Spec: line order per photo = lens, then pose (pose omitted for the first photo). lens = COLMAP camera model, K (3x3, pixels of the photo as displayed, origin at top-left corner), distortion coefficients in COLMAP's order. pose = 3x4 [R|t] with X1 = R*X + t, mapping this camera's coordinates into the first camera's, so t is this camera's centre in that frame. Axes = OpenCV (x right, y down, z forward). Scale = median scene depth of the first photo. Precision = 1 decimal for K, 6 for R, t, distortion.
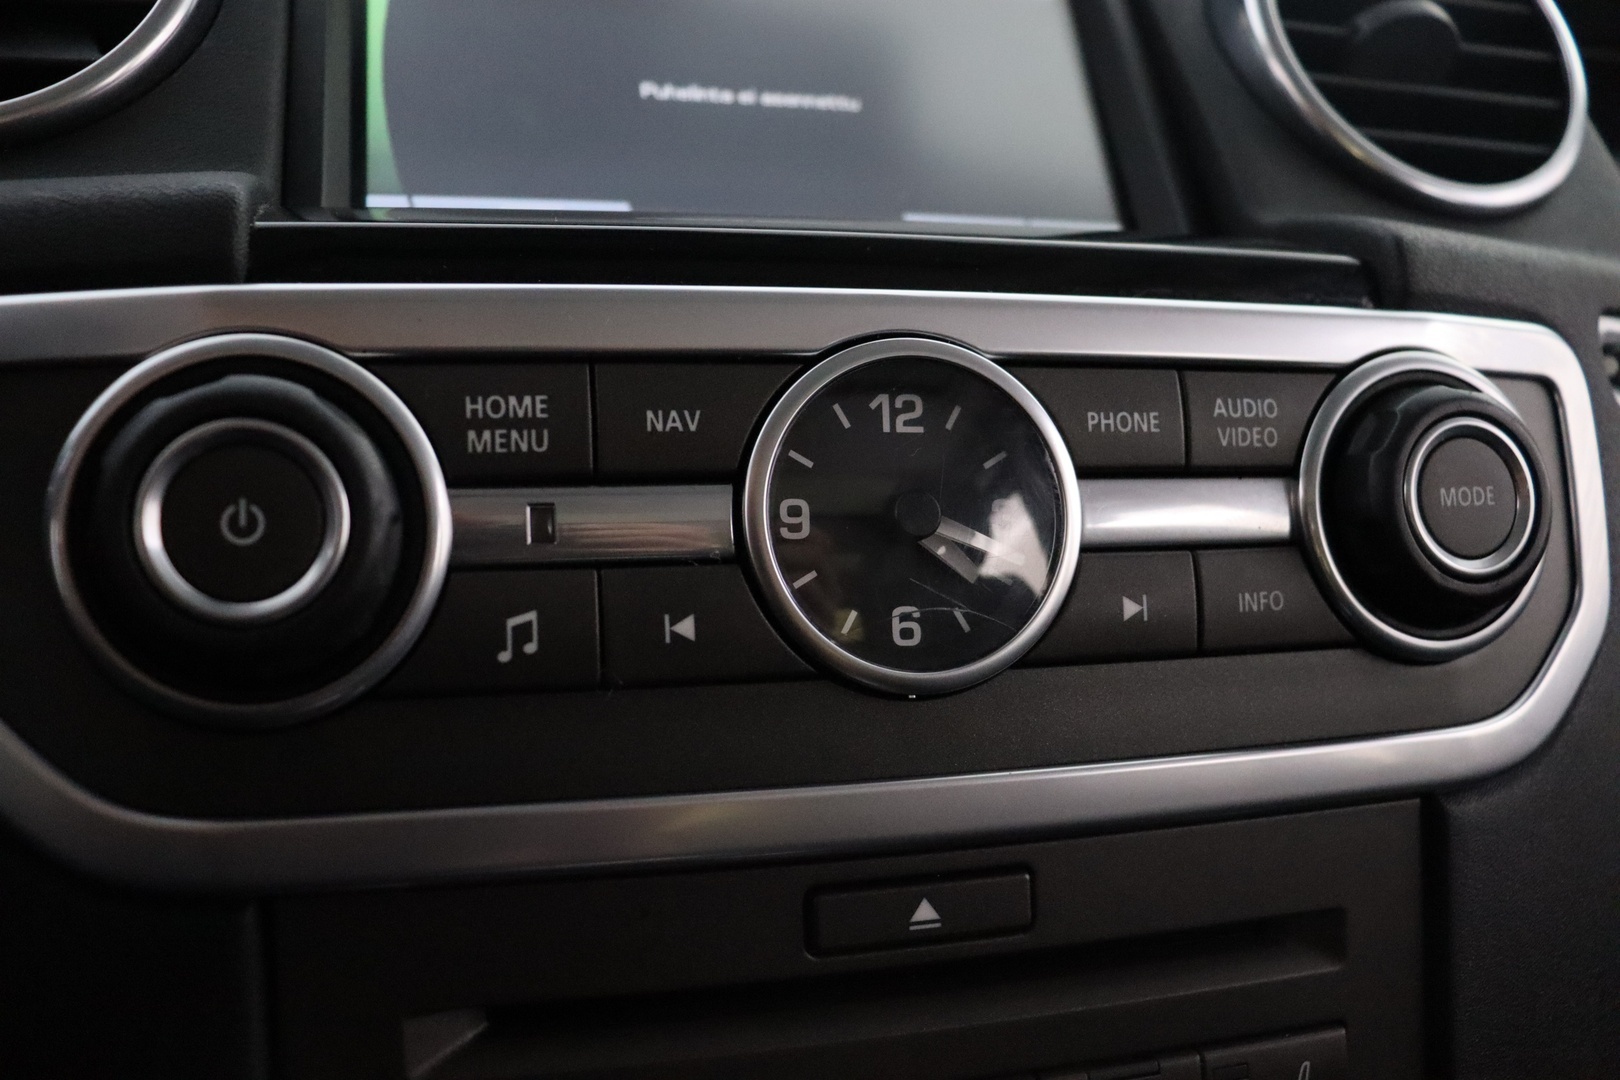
lens RADIAL K [[1605.8, 0, 810.0], [0, 1605.8, 540.0], [0, 0, 1]] dist [-0.170922, 0.008403]
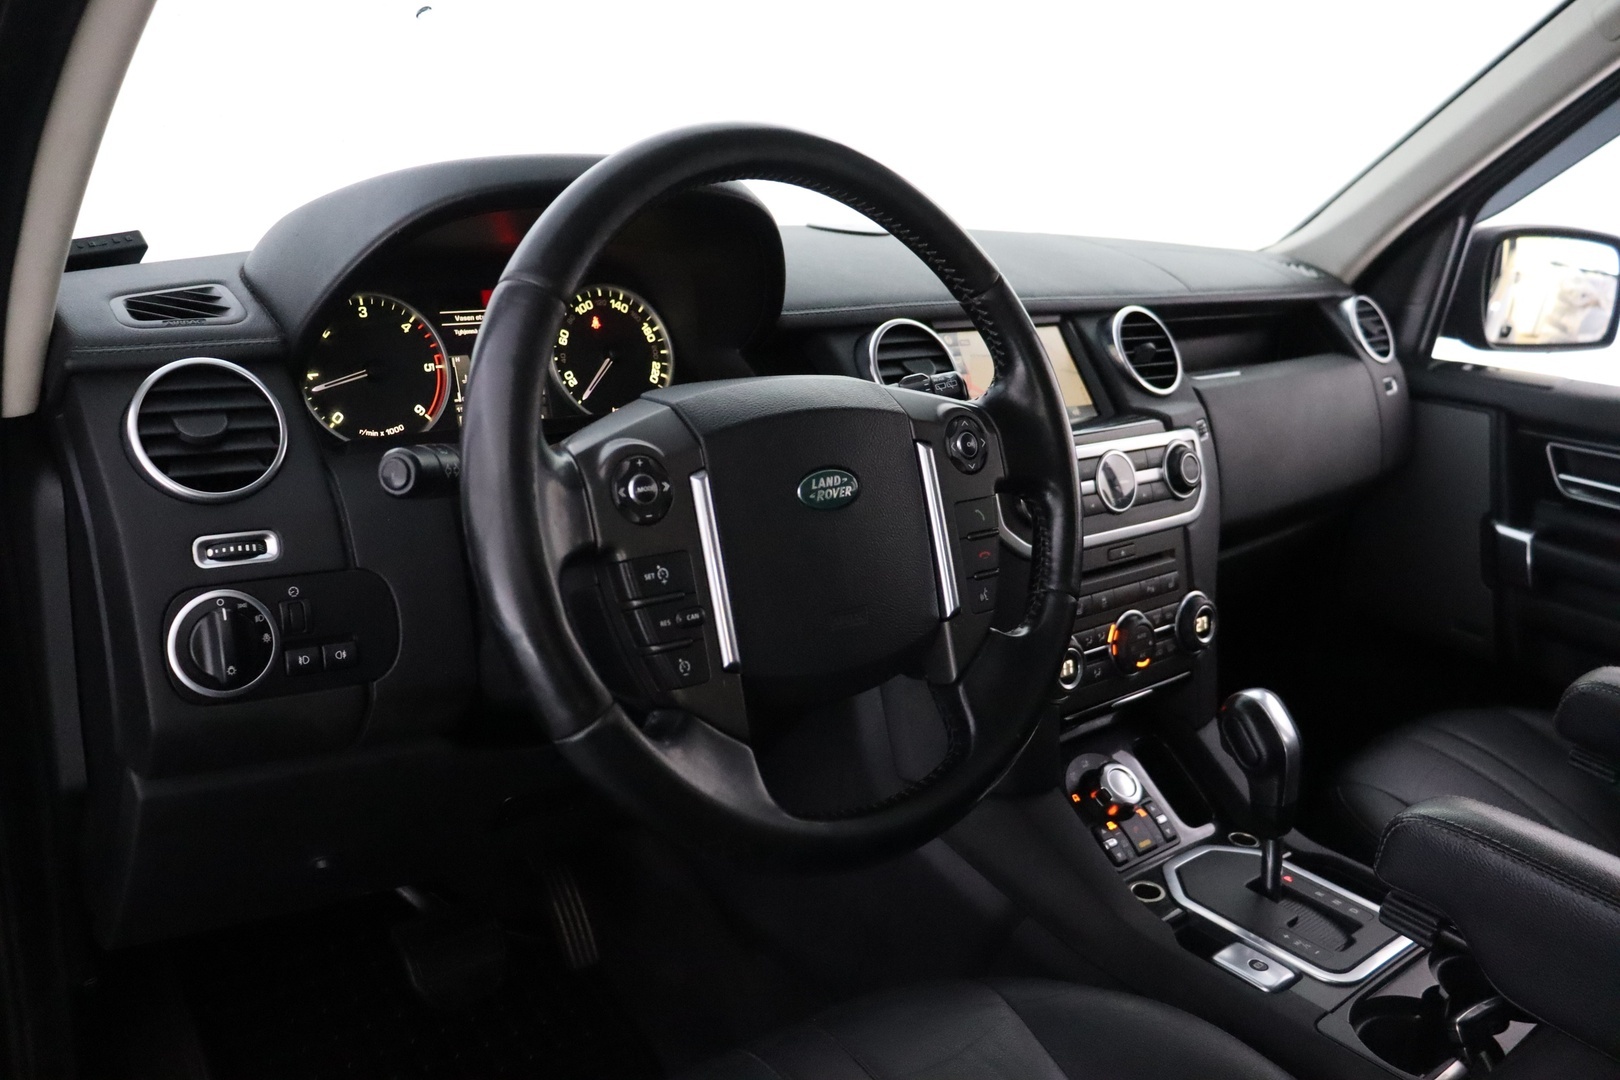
lens RADIAL K [[1387.4, 0, 810.0], [0, 1387.4, 540.0], [0, 0, 1]] dist [-0.127853, 0.000323]
pose [[0.914715, -0.098784, 0.391840, -2.547368], [0.063867, 0.992814, 0.101200, -0.332704], [-0.399022, -0.067544, 0.914450, -2.694650]]
